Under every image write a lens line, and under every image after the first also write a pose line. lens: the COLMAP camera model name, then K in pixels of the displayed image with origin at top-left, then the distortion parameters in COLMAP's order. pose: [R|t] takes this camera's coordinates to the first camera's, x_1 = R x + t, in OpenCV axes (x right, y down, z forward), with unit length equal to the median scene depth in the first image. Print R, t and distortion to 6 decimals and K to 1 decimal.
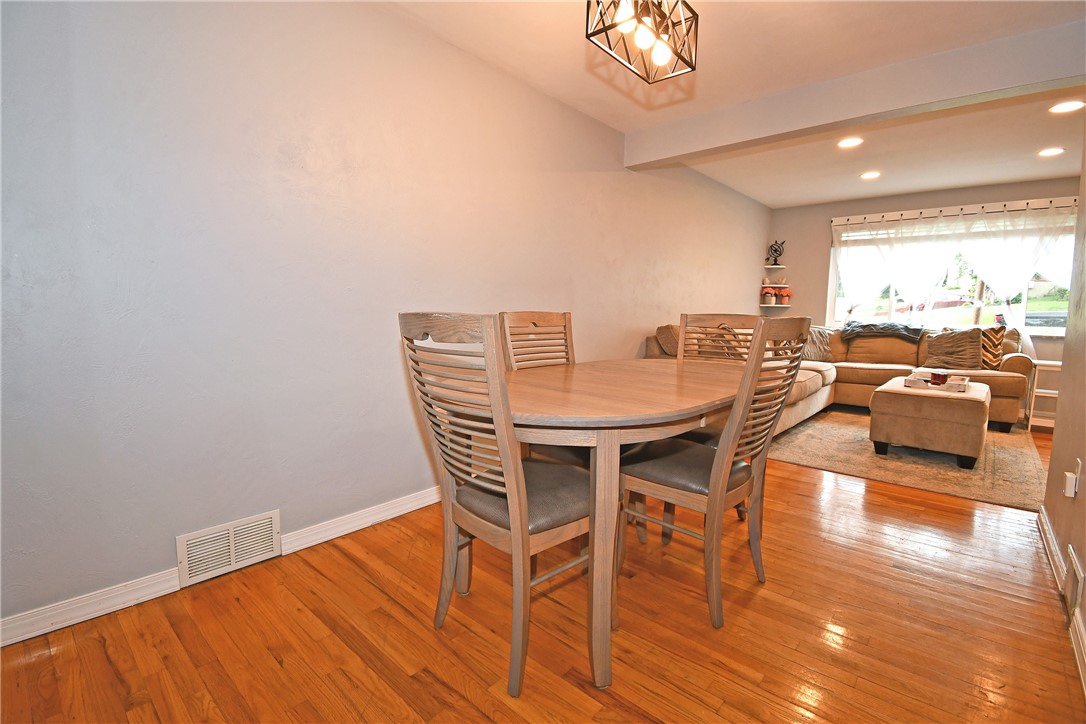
lens RADIAL K [[499.1, 0, 534.9], [0, 499.1, 359.4], [0, 0, 1]] dist [0.003793, -0.005813]
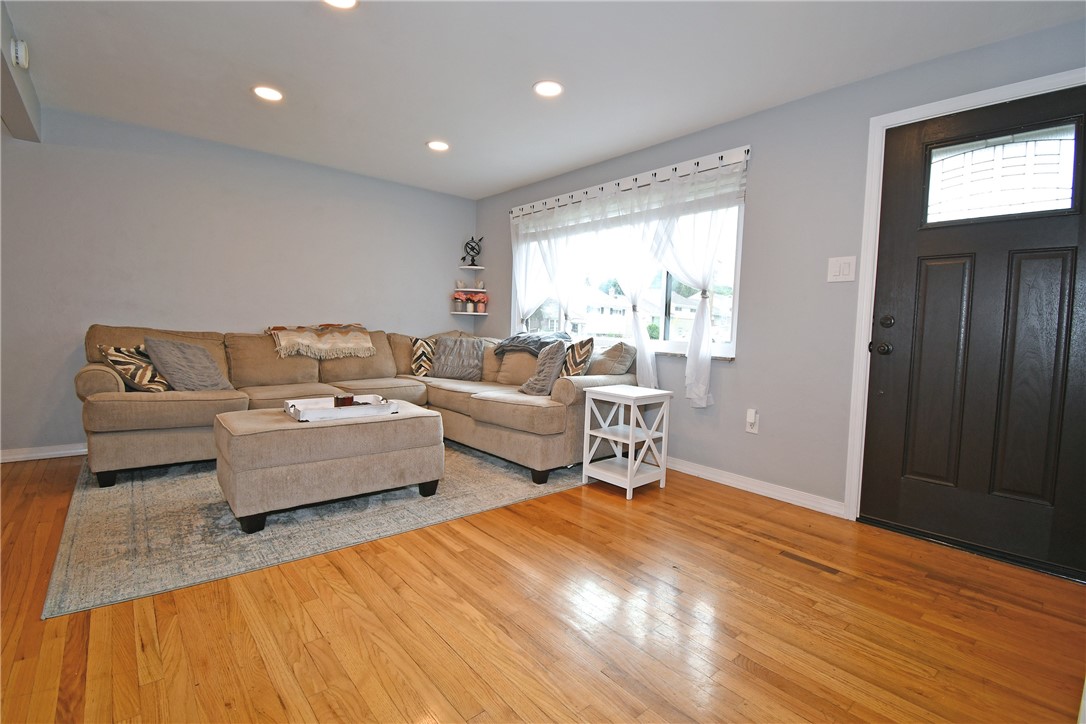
lens RADIAL K [[499.1, 0, 544.2], [0, 499.1, 355.5], [0, 0, 1]] dist [0.003793, -0.005813]
pose [[0.989564, 0.027546, -0.141437, 0.795326], [-0.034666, 0.998239, -0.048128, -0.002161], [0.139862, 0.052529, 0.988777, 0.214402]]
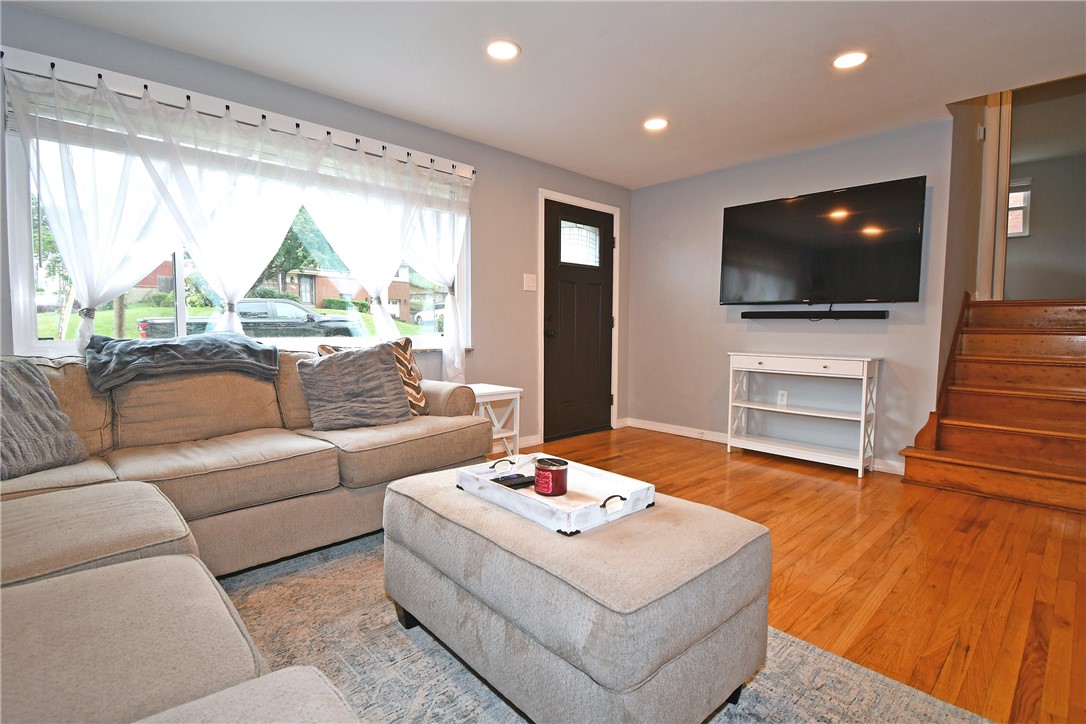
lens RADIAL K [[517.1, 0, 545.1], [0, 517.1, 360.8], [0, 0, 1]] dist [-0.006606, -0.003465]
pose [[0.087577, -0.076184, 0.993240, 0.272914], [0.098751, 0.992824, 0.067445, -0.053256], [-0.991251, 0.092177, 0.094472, 0.635335]]
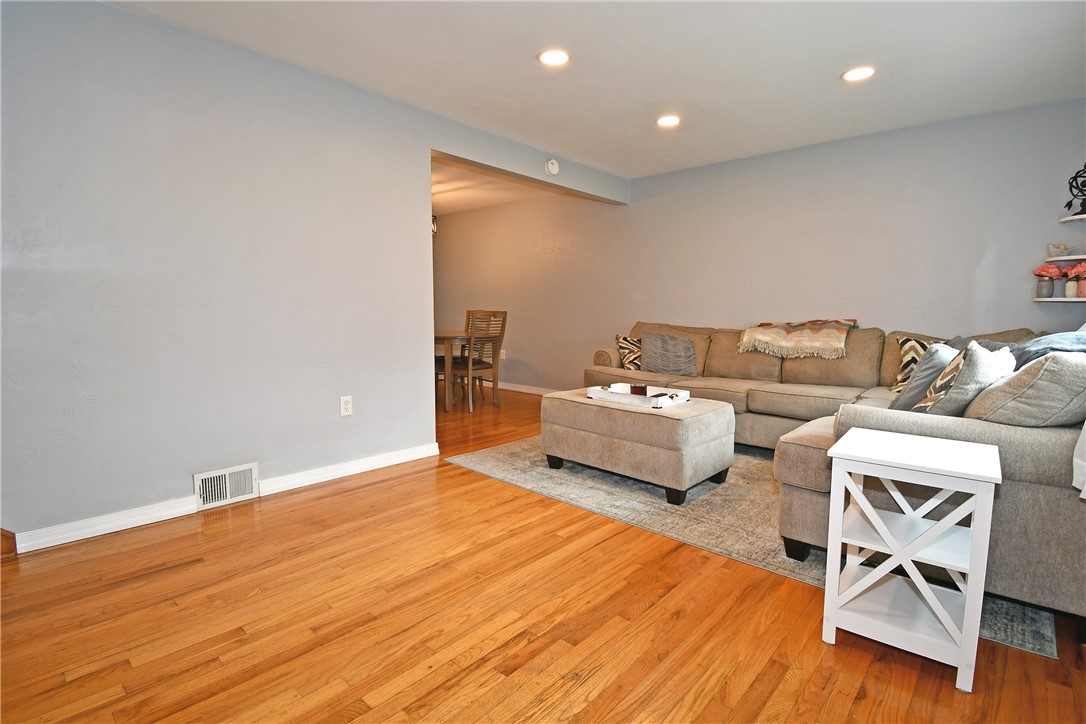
lens RADIAL K [[517.1, 0, 533.6], [0, 517.1, 344.5], [0, 0, 1]] dist [-0.006606, -0.003465]
pose [[-0.036358, 0.054697, -0.997841, 1.084887], [-0.109232, 0.992301, 0.058373, -0.041800], [0.993351, 0.111118, -0.030104, 0.564776]]
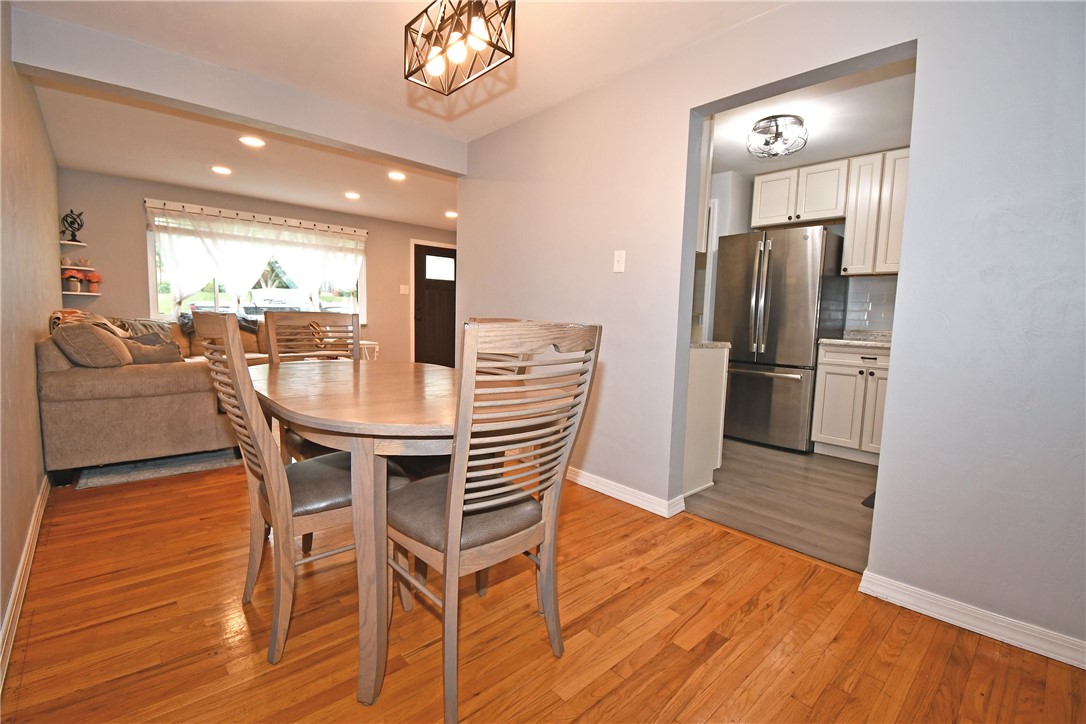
lens RADIAL K [[499.1, 0, 557.1], [0, 499.1, 361.3], [0, 0, 1]] dist [0.003793, -0.005813]
pose [[0.094307, -0.098529, 0.990655, -0.258174], [0.071786, 0.993173, 0.091946, -0.022625], [-0.992952, 0.062444, 0.100737, 0.204436]]
